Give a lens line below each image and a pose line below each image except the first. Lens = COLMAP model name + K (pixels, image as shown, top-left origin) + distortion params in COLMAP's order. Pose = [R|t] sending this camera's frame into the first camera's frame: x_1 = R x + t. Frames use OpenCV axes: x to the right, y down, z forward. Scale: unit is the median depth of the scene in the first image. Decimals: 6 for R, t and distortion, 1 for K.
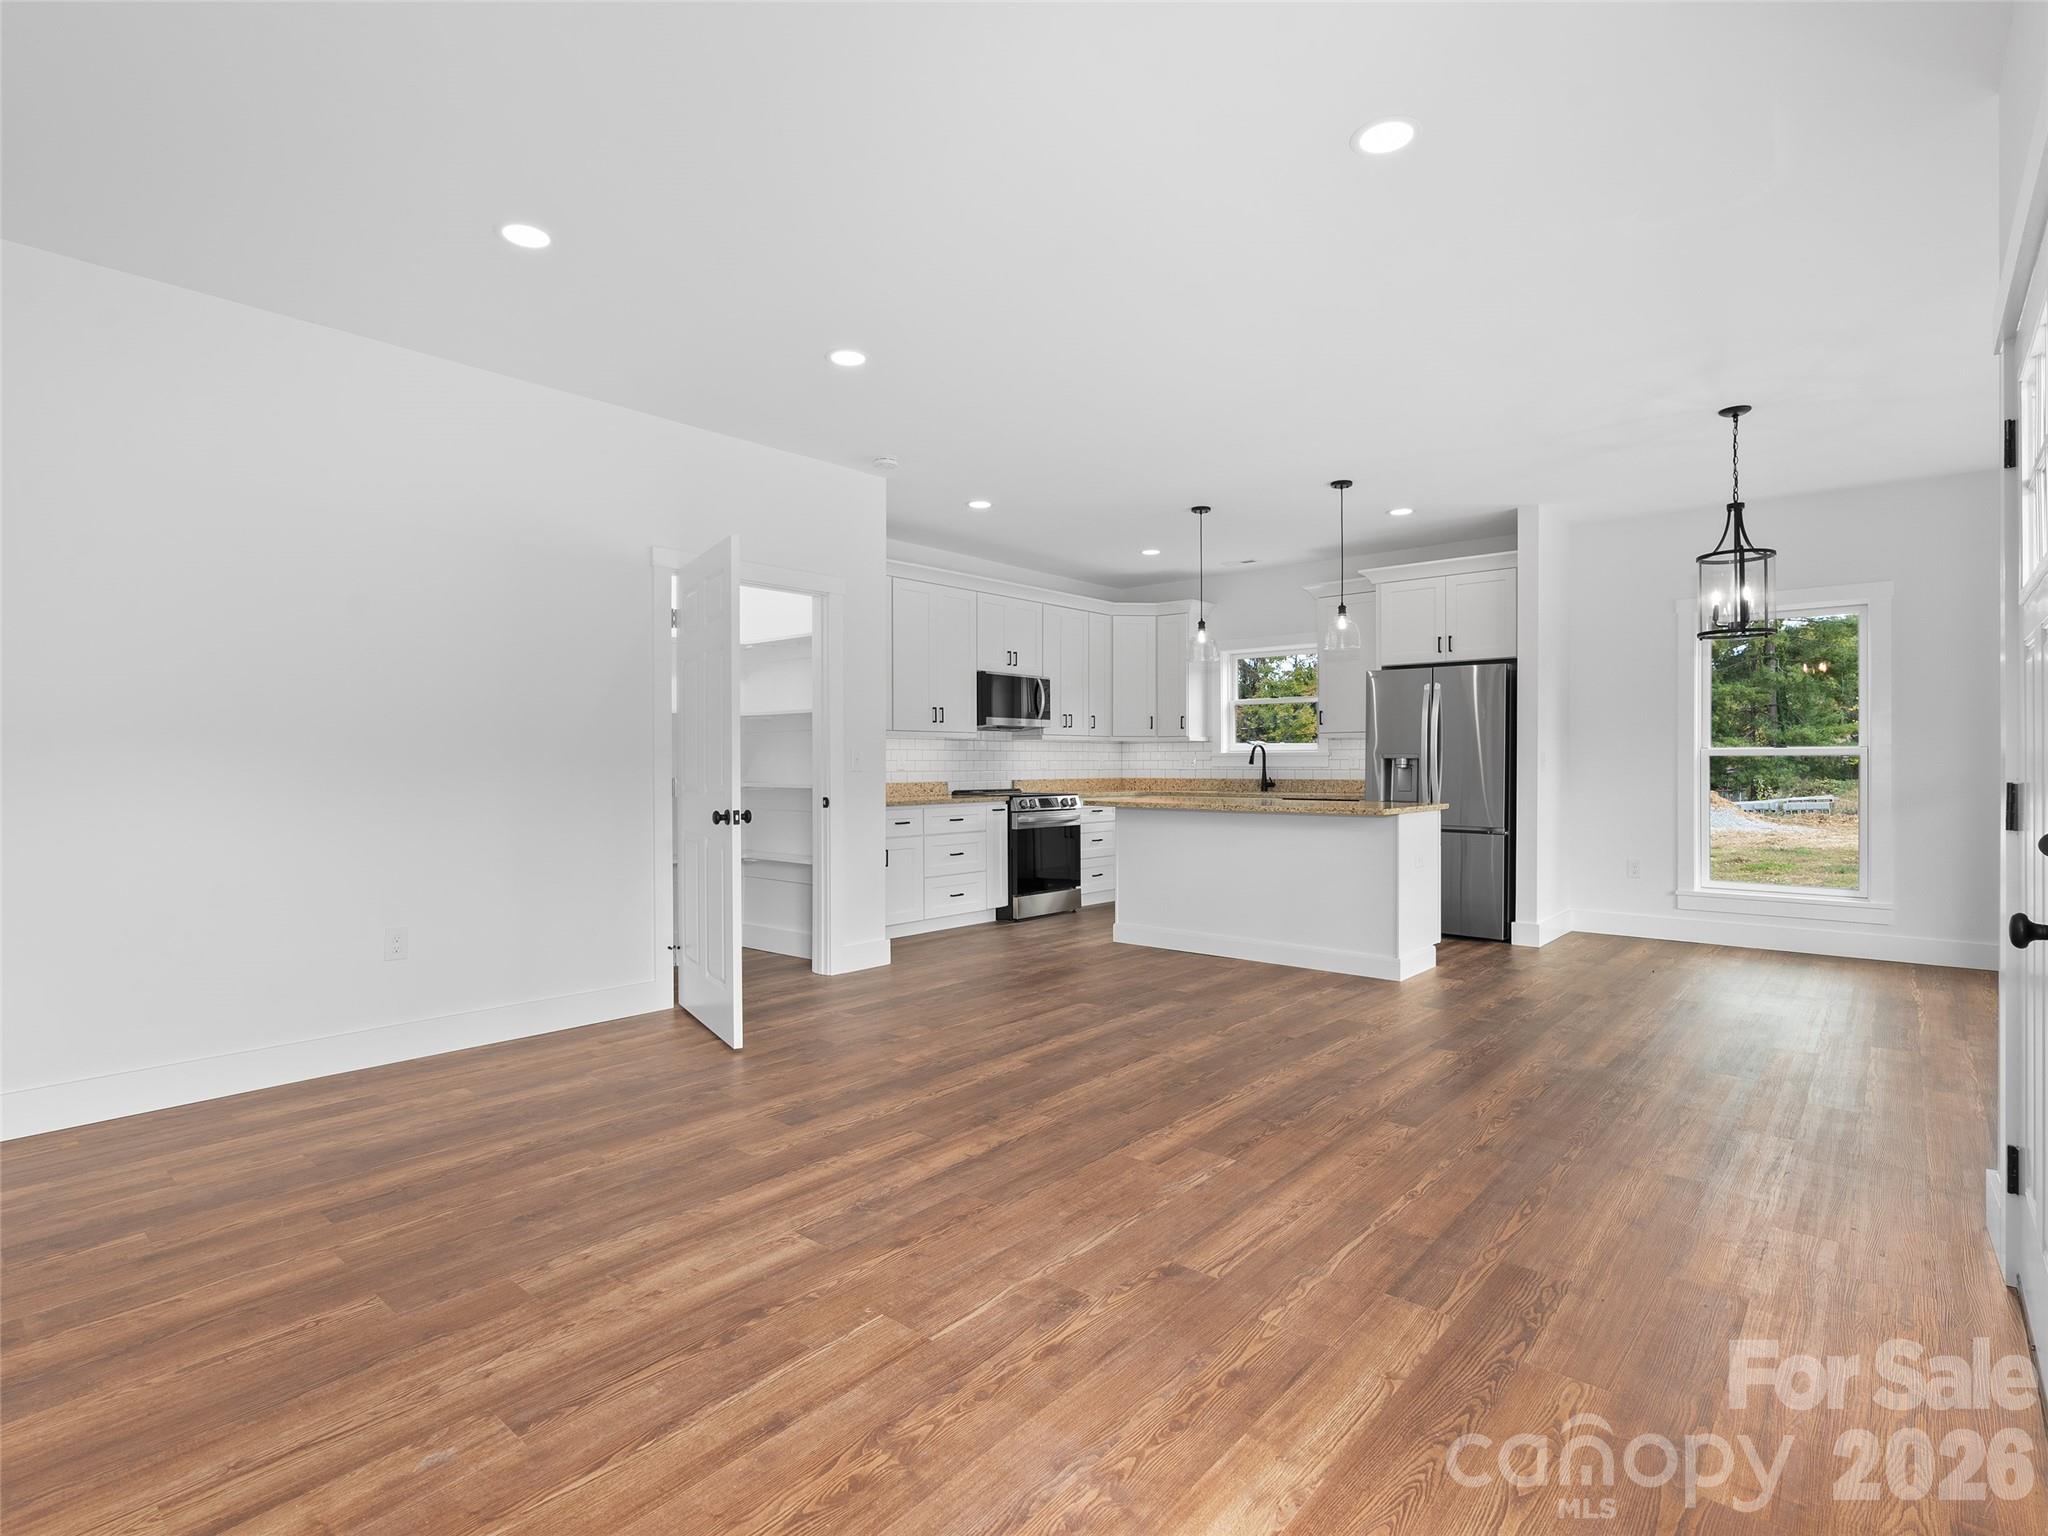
lens RADIAL K [[1063.8, 0, 1024.0], [0, 1063.8, 768.0], [0, 0, 1]] dist [0.012771, 0.000447]
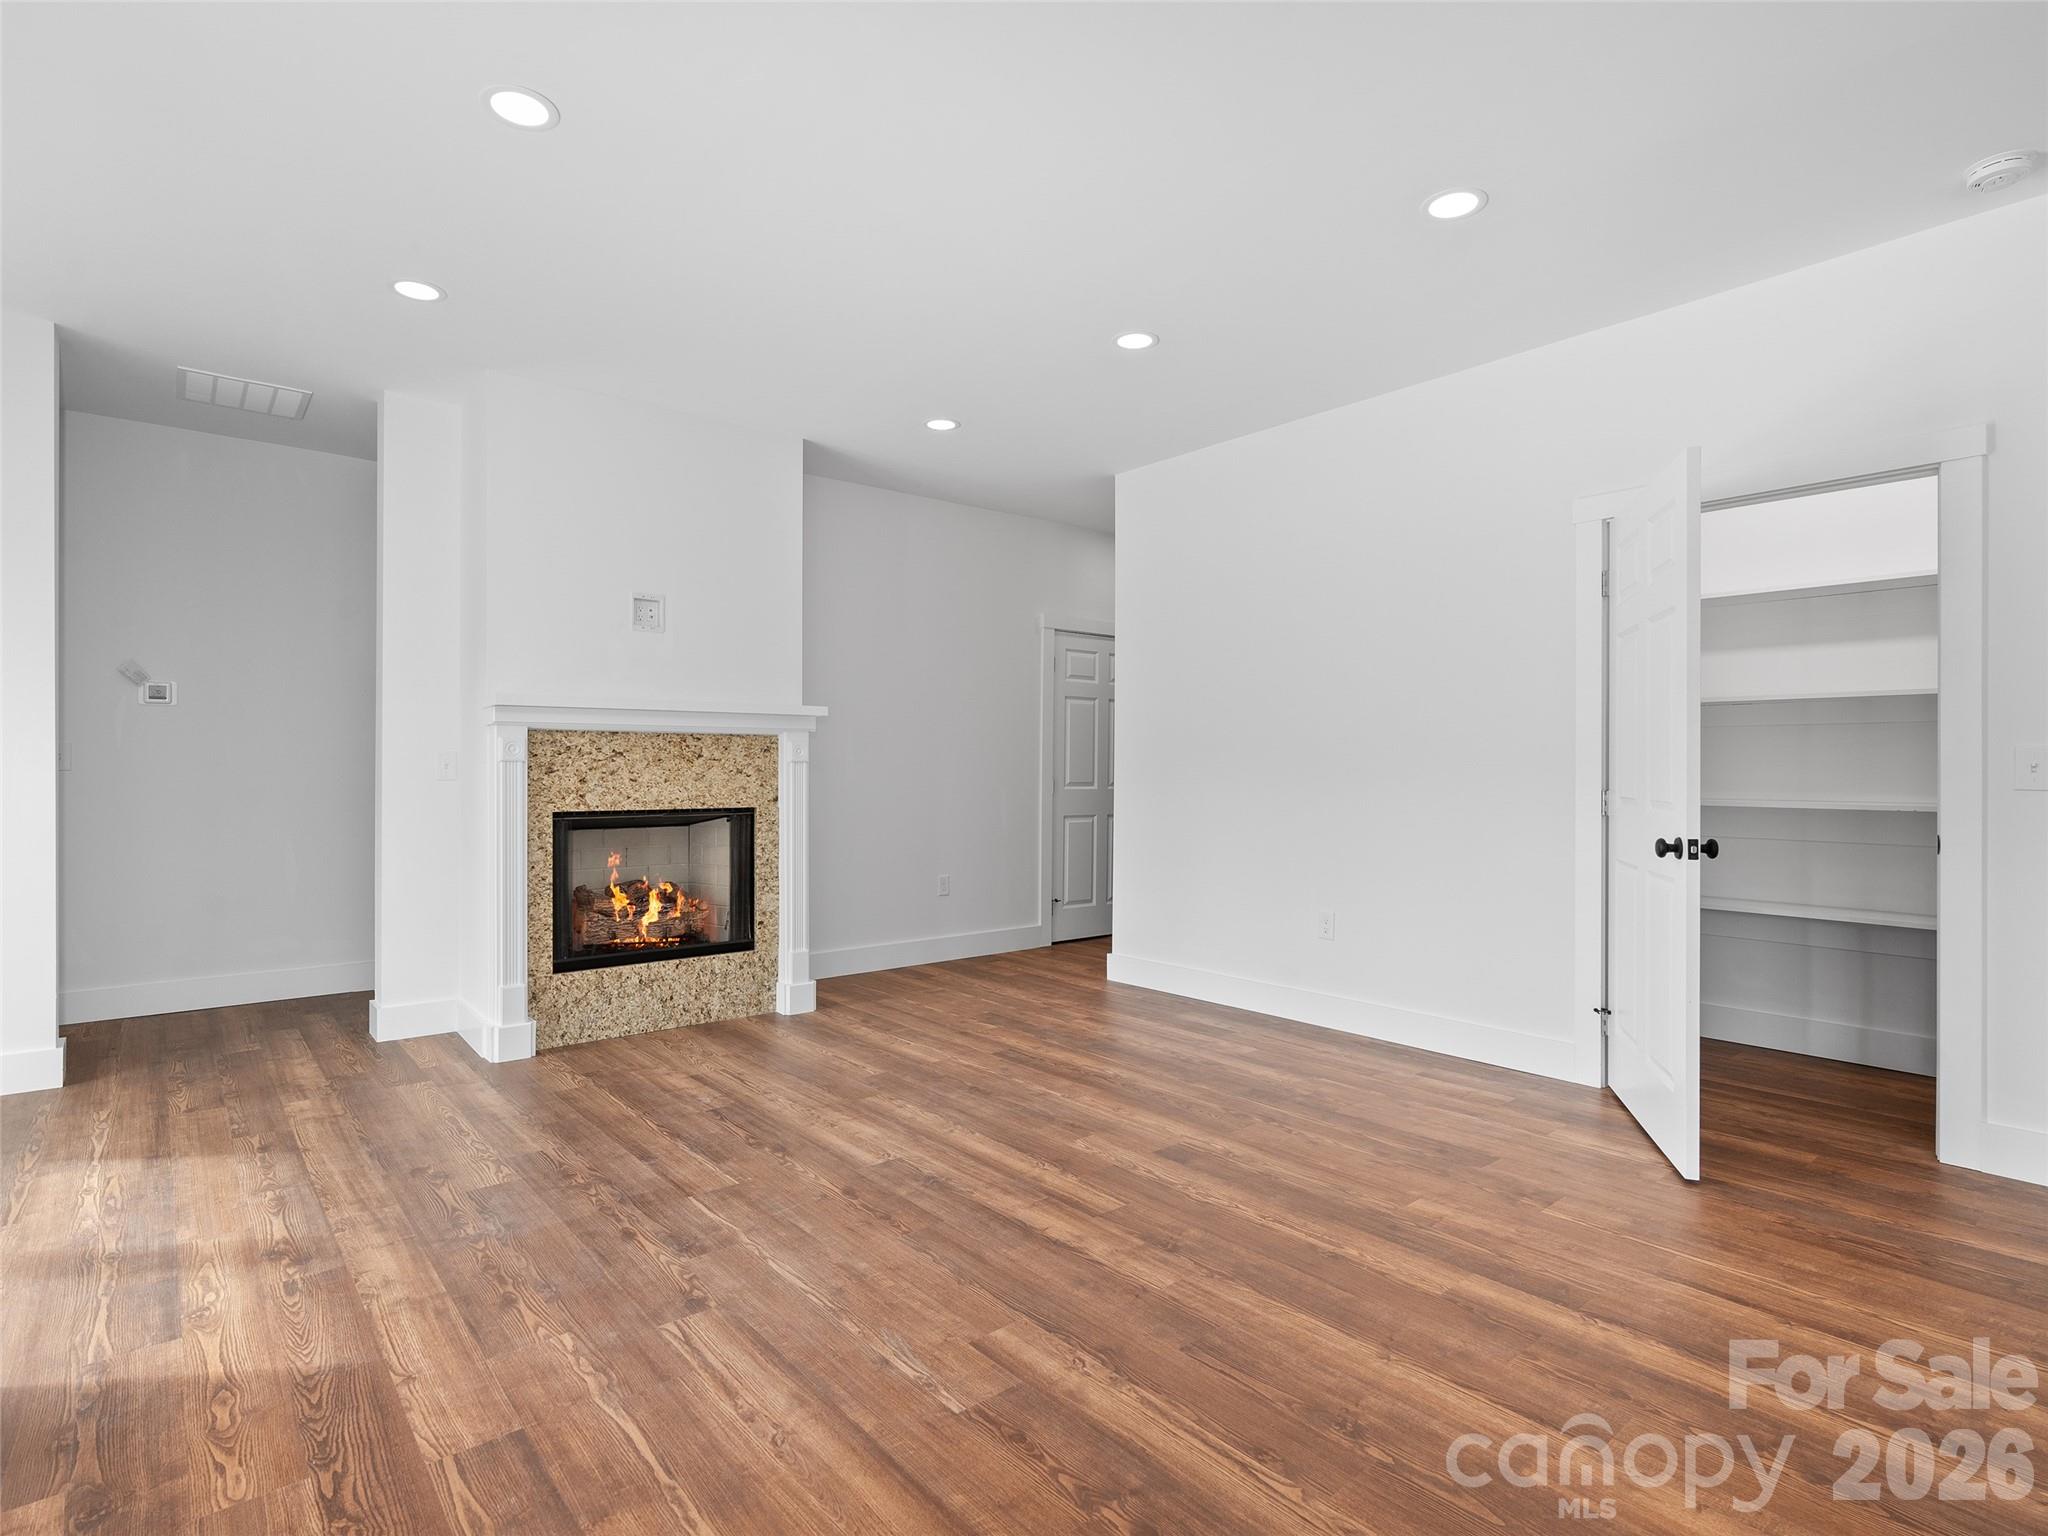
lens RADIAL K [[1063.8, 0, 1024.0], [0, 1063.8, 768.0], [0, 0, 1]] dist [0.012771, 0.000447]
pose [[-0.198317, -0.004309, -0.980128, 0.900336], [0.000845, 0.999989, -0.004567, -0.007094], [0.980137, -0.001734, -0.198312, 1.299390]]
